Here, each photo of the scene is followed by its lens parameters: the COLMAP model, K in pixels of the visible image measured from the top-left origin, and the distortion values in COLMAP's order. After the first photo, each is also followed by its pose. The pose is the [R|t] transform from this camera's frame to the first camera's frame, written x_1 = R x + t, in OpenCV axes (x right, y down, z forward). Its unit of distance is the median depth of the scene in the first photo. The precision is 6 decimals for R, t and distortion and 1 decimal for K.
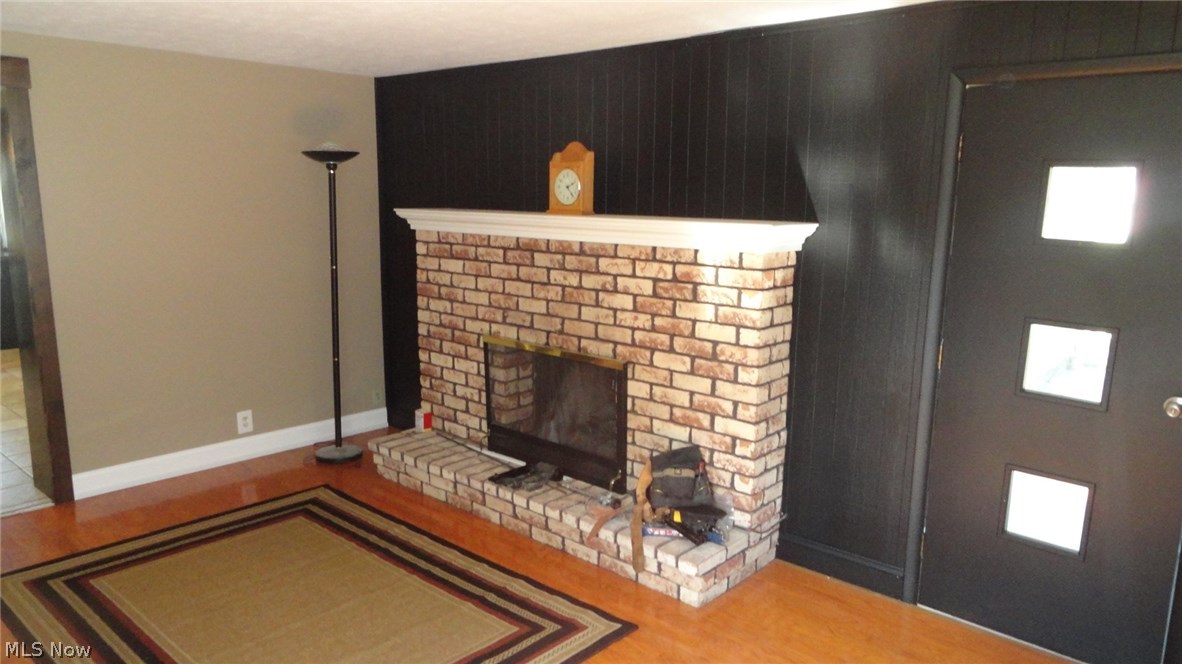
lens RADIAL K [[815.2, 0, 591.1], [0, 815.2, 331.9], [0, 0, 1]] dist [-0.001844, 0.016433]
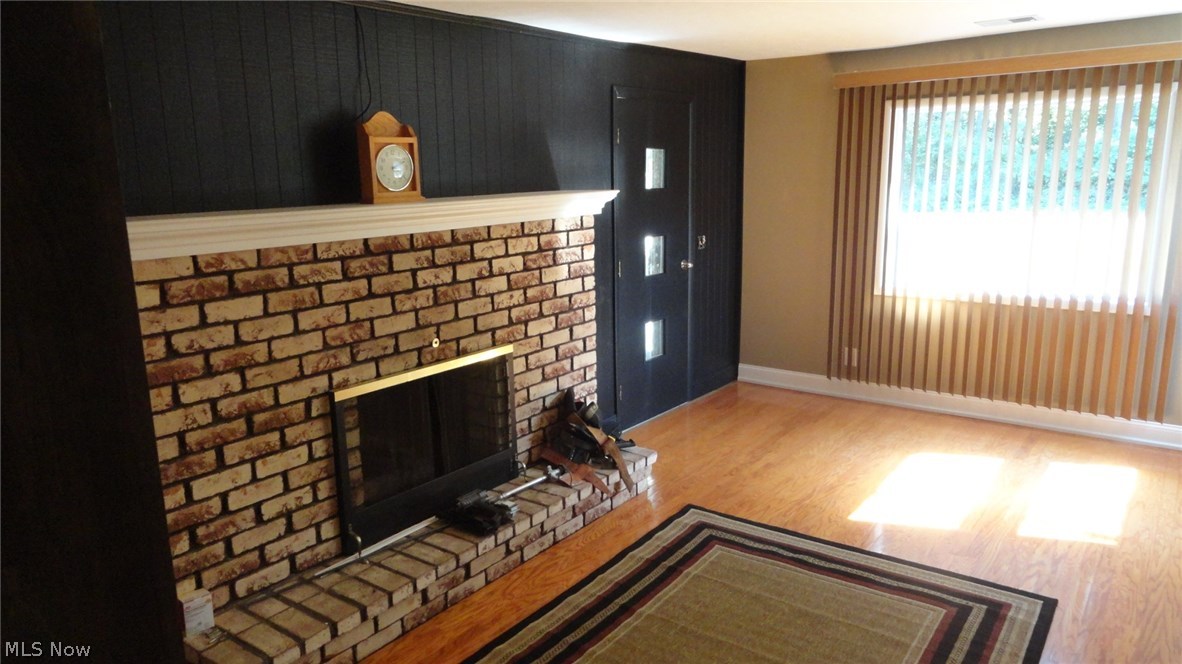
lens RADIAL K [[815.2, 0, 591.3], [0, 815.2, 335.2], [0, 0, 1]] dist [-0.001844, 0.016433]
pose [[-0.090649, -0.210692, 0.973340, -0.874442], [0.196192, 0.954433, 0.224871, -0.165470], [-0.976367, 0.211346, -0.045183, 0.895256]]
